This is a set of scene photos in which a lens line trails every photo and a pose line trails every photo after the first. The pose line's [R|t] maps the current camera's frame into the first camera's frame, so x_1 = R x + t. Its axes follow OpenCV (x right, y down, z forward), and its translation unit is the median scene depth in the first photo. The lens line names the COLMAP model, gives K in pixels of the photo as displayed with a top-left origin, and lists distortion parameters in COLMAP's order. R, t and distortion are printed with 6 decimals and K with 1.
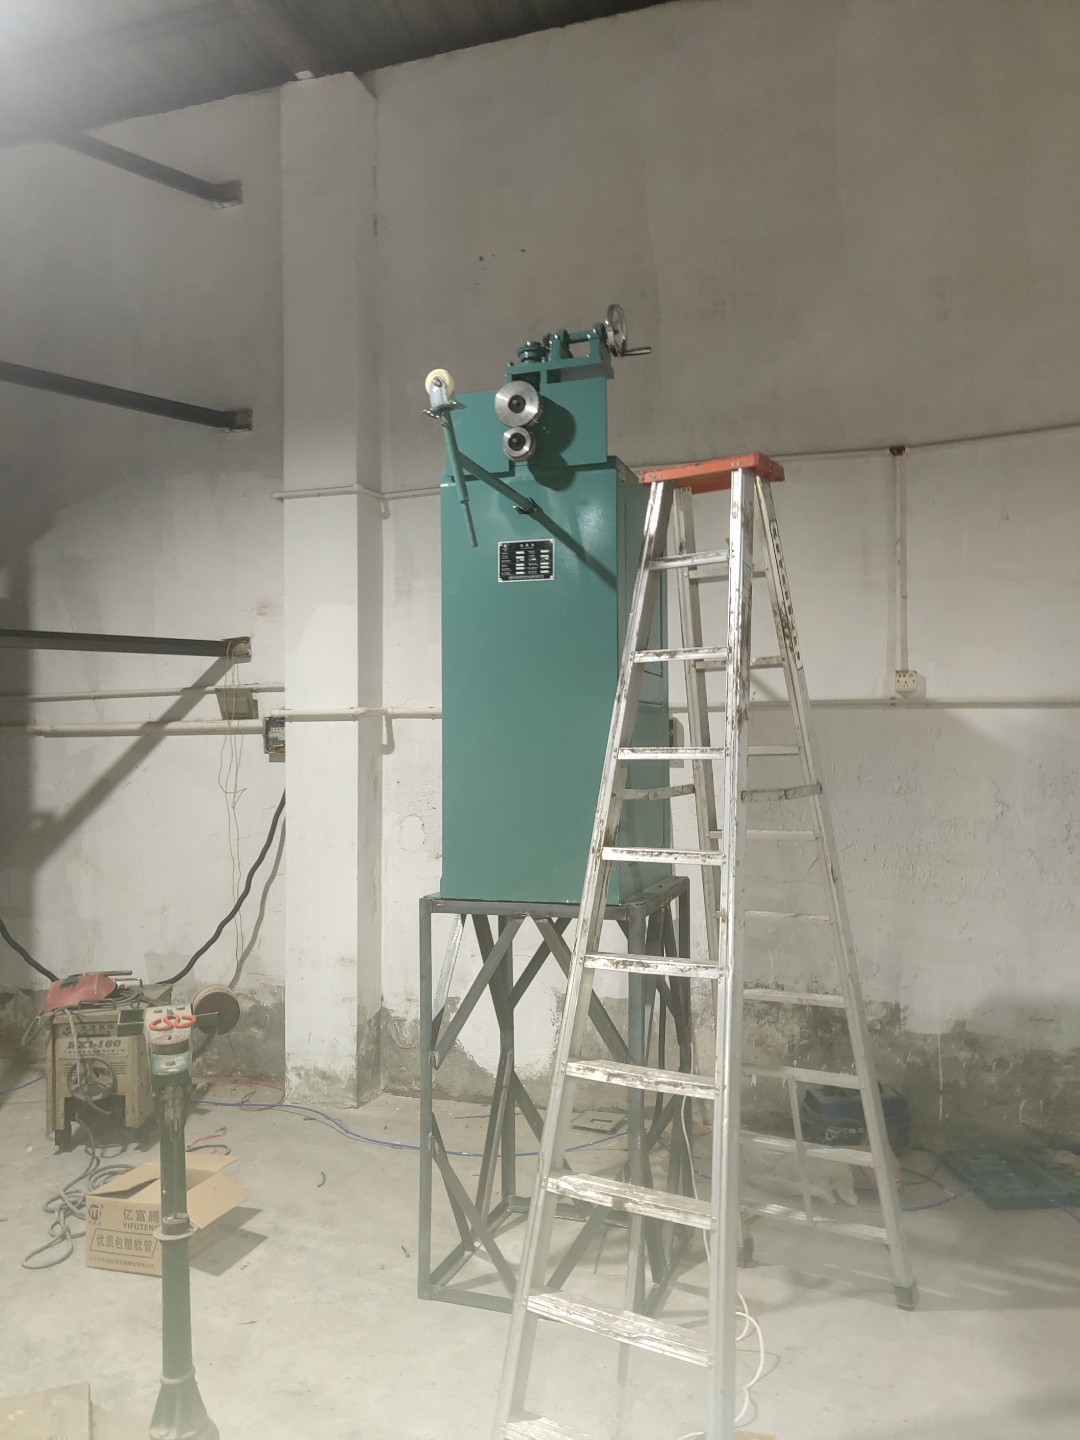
lens RADIAL K [[1190.5, 0, 540.0], [0, 1190.5, 720.0], [0, 0, 1]] dist [0.005507, 0.097477]
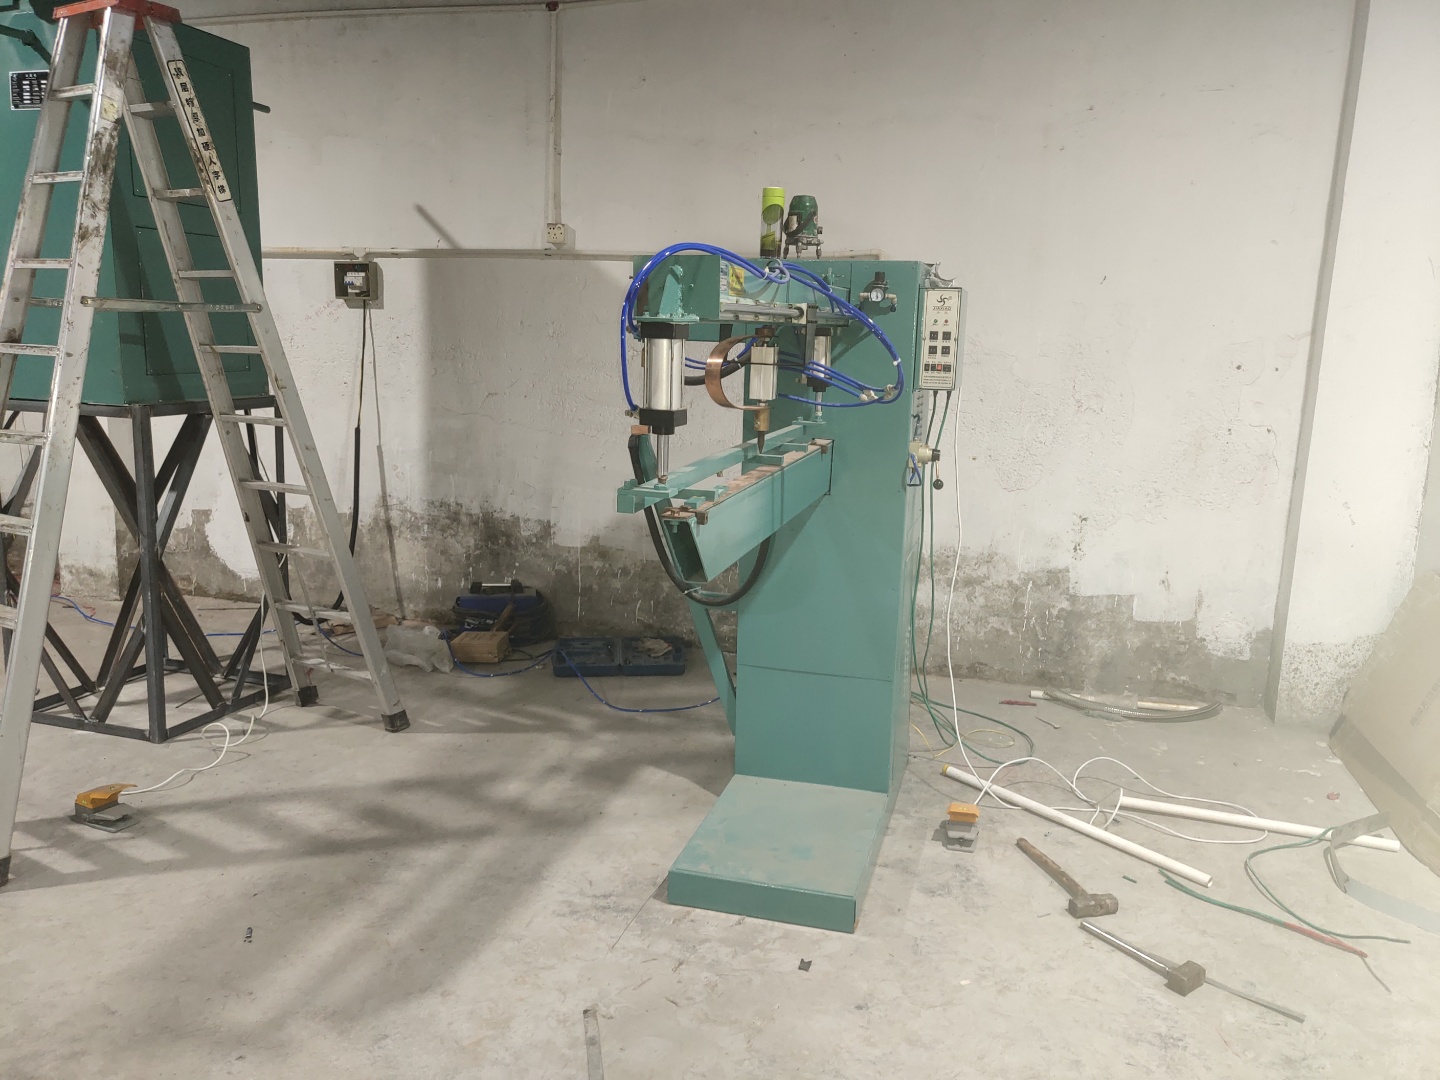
lens RADIAL K [[1173.4, 0, 720.3], [0, 1173.4, 568.0], [0, 0, 1]] dist [0.034228, -0.062370]
pose [[0.998167, 0.033104, 0.050671, 0.667328], [-0.043650, 0.973666, 0.223761, 0.029856], [-0.041929, -0.225563, 0.973326, -0.216485]]
